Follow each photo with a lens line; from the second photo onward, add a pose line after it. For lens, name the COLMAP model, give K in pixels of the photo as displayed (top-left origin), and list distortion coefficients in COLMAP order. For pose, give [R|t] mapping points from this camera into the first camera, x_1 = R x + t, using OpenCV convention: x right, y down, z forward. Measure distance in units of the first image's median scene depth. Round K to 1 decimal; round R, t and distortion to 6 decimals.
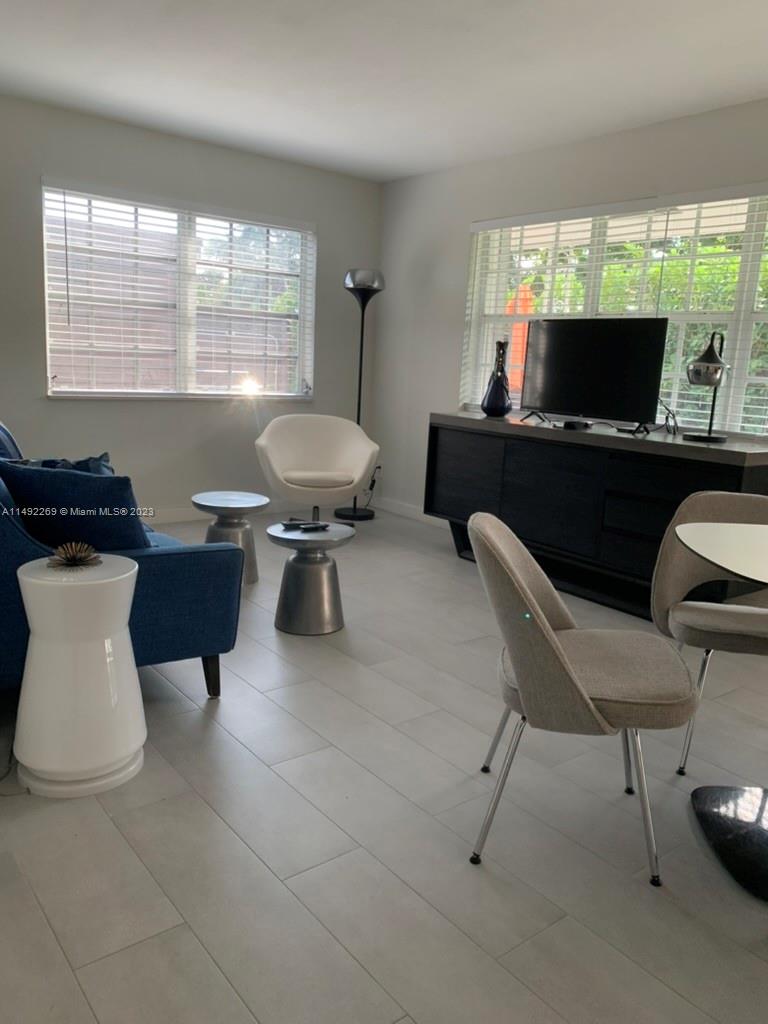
lens RADIAL K [[768.8, 0, 384.0], [0, 768.8, 512.0], [0, 0, 1]] dist [0.034853, -0.000397]
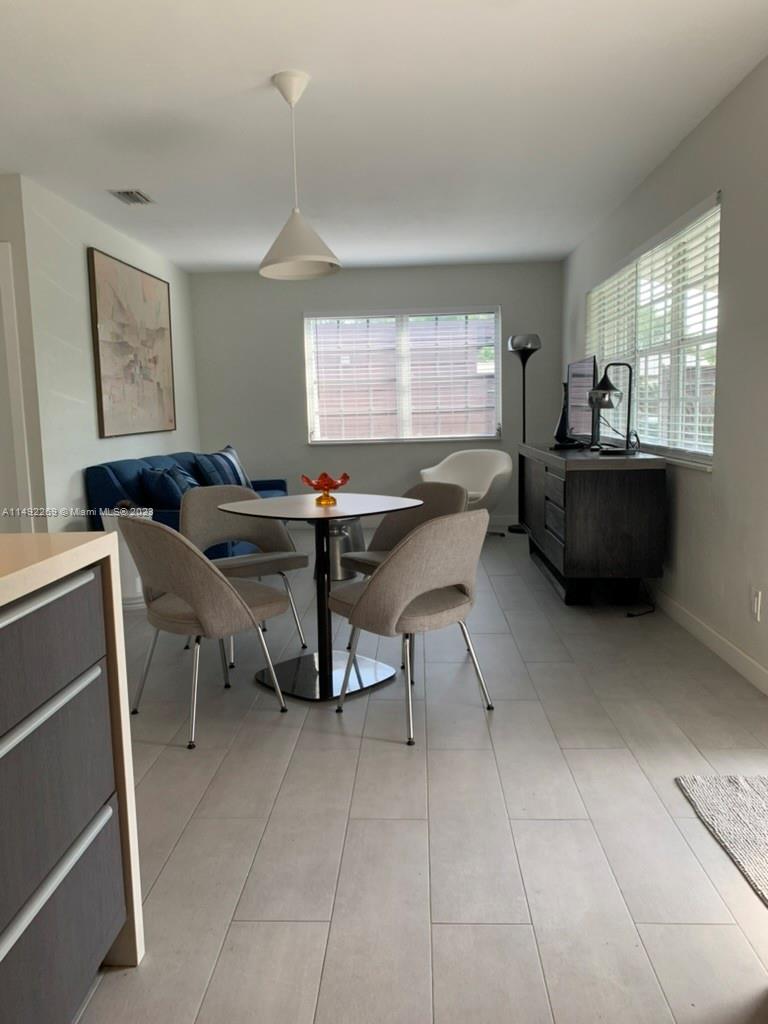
lens RADIAL K [[768.8, 0, 384.0], [0, 768.8, 512.0], [0, 0, 1]] dist [0.034853, -0.000397]
pose [[0.741124, 0.014806, -0.671205, 0.684864], [-0.064769, 0.996670, -0.049531, 0.056722], [0.668237, 0.080182, 0.739615, -0.074699]]
